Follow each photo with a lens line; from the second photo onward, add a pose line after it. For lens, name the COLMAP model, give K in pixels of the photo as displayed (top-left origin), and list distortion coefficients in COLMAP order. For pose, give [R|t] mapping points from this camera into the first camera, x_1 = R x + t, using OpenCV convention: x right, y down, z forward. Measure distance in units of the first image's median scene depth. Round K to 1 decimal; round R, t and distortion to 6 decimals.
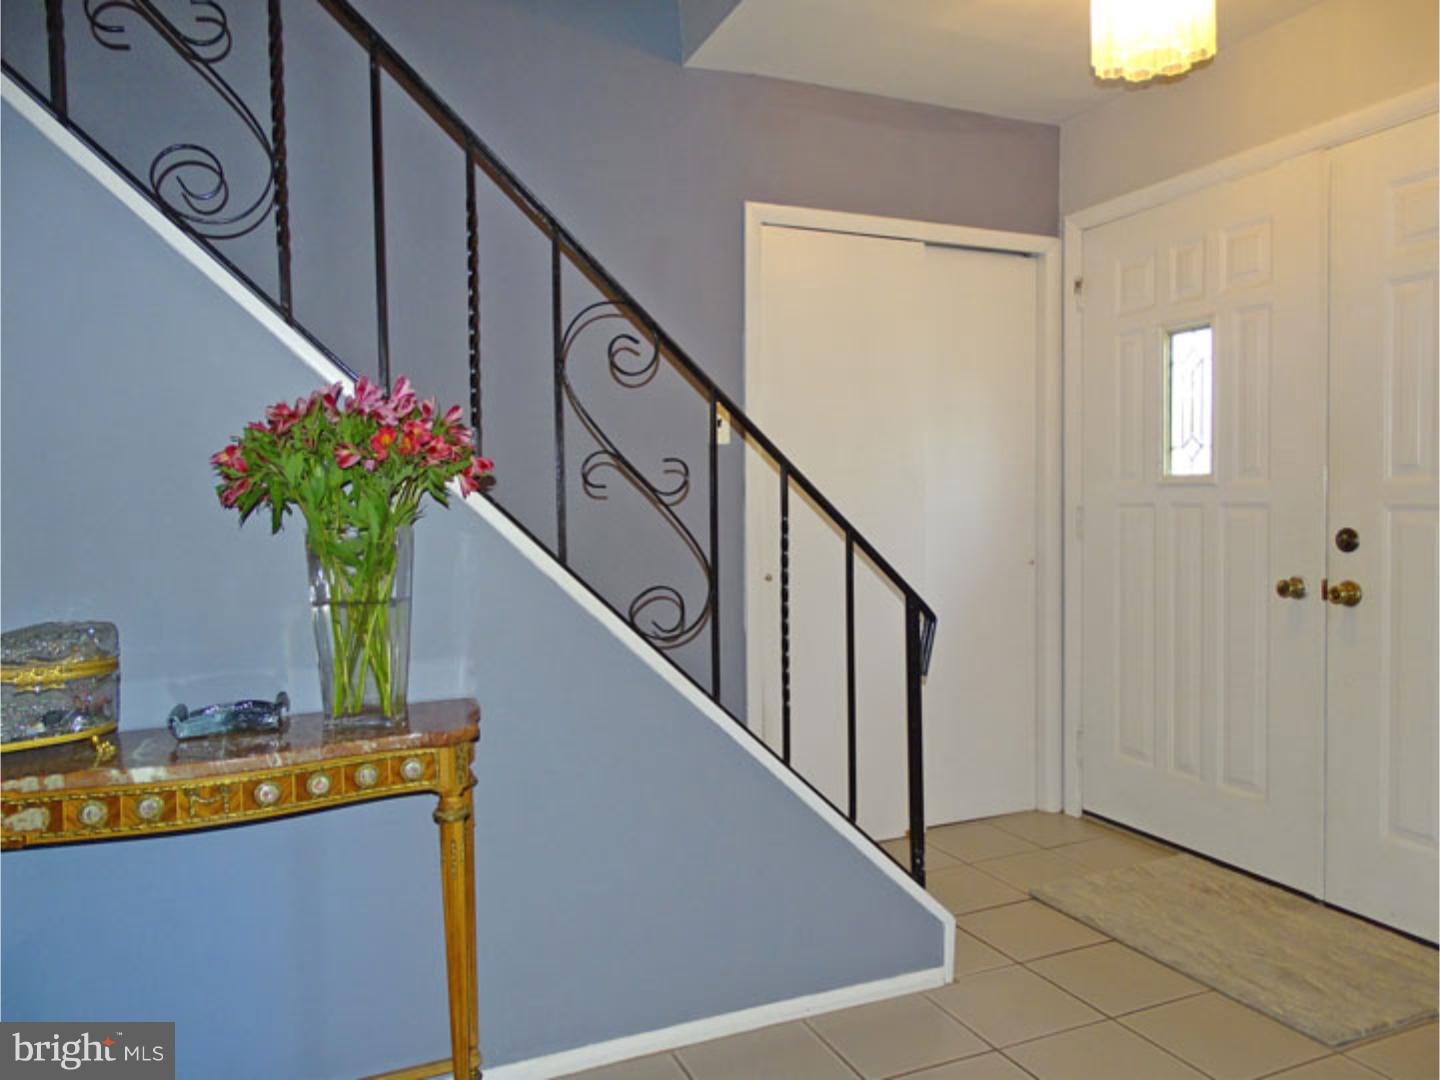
lens RADIAL K [[1035.1, 0, 720.0], [0, 1035.1, 540.0], [0, 0, 1]] dist [-0.008024, 0.002567]
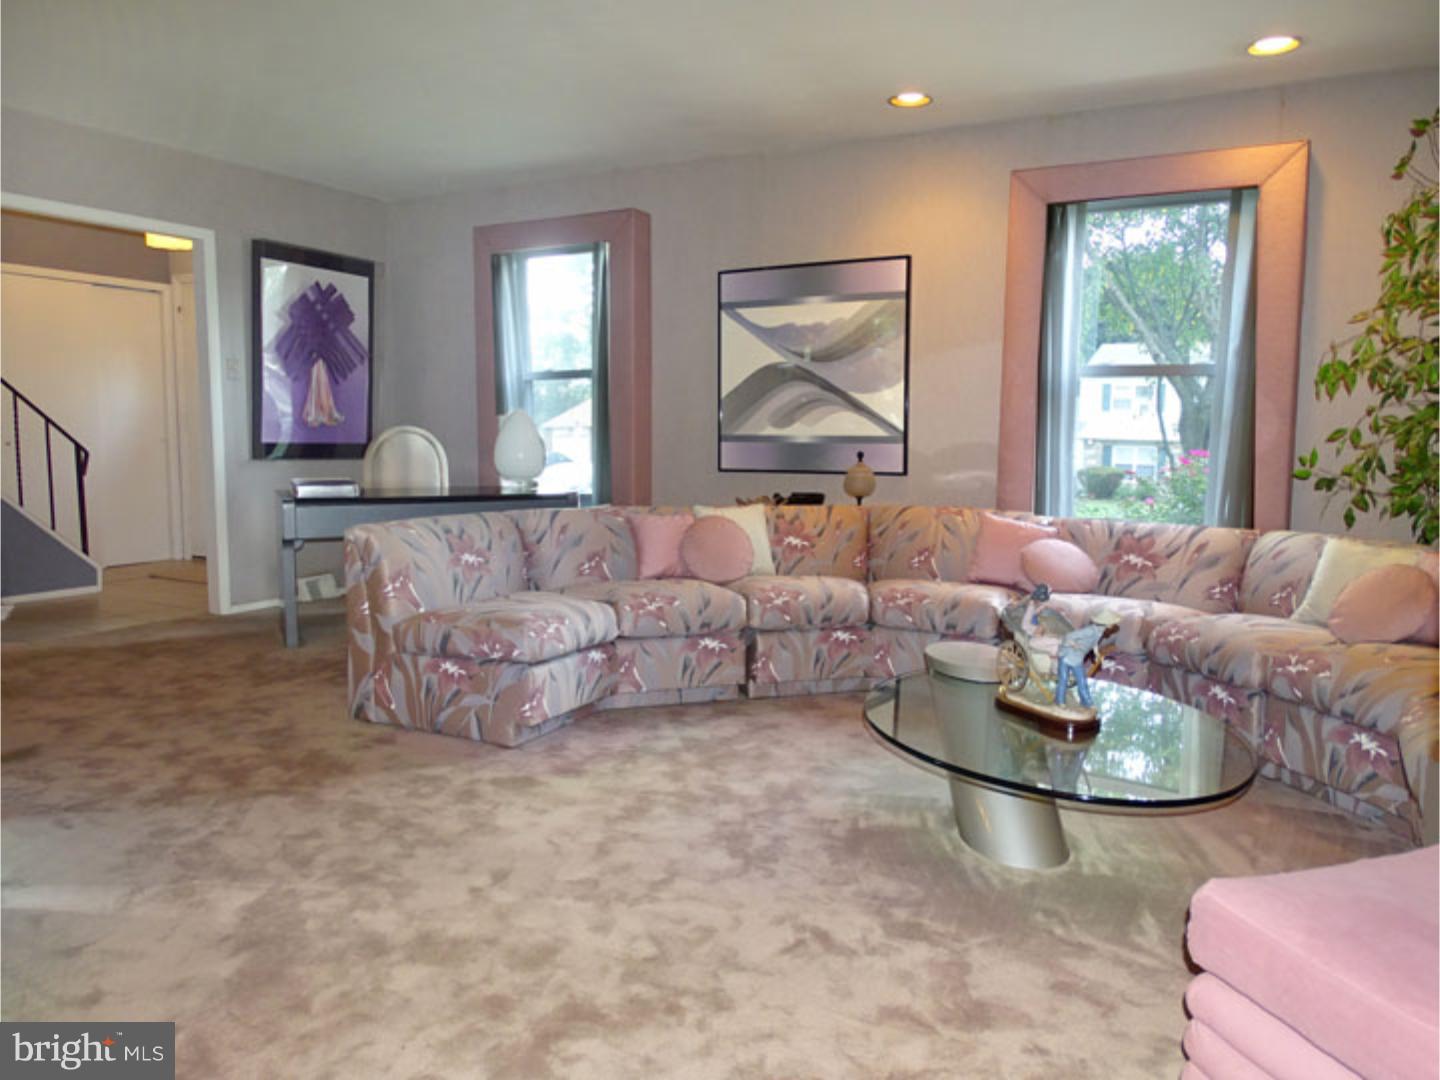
lens RADIAL K [[1035.1, 0, 720.0], [0, 1035.1, 540.0], [0, 0, 1]] dist [-0.008024, 0.002567]
pose [[0.801154, -0.047486, 0.596572, -0.074729], [0.007196, 0.997539, 0.069739, 0.123672], [-0.598415, -0.051579, 0.799524, -1.994119]]
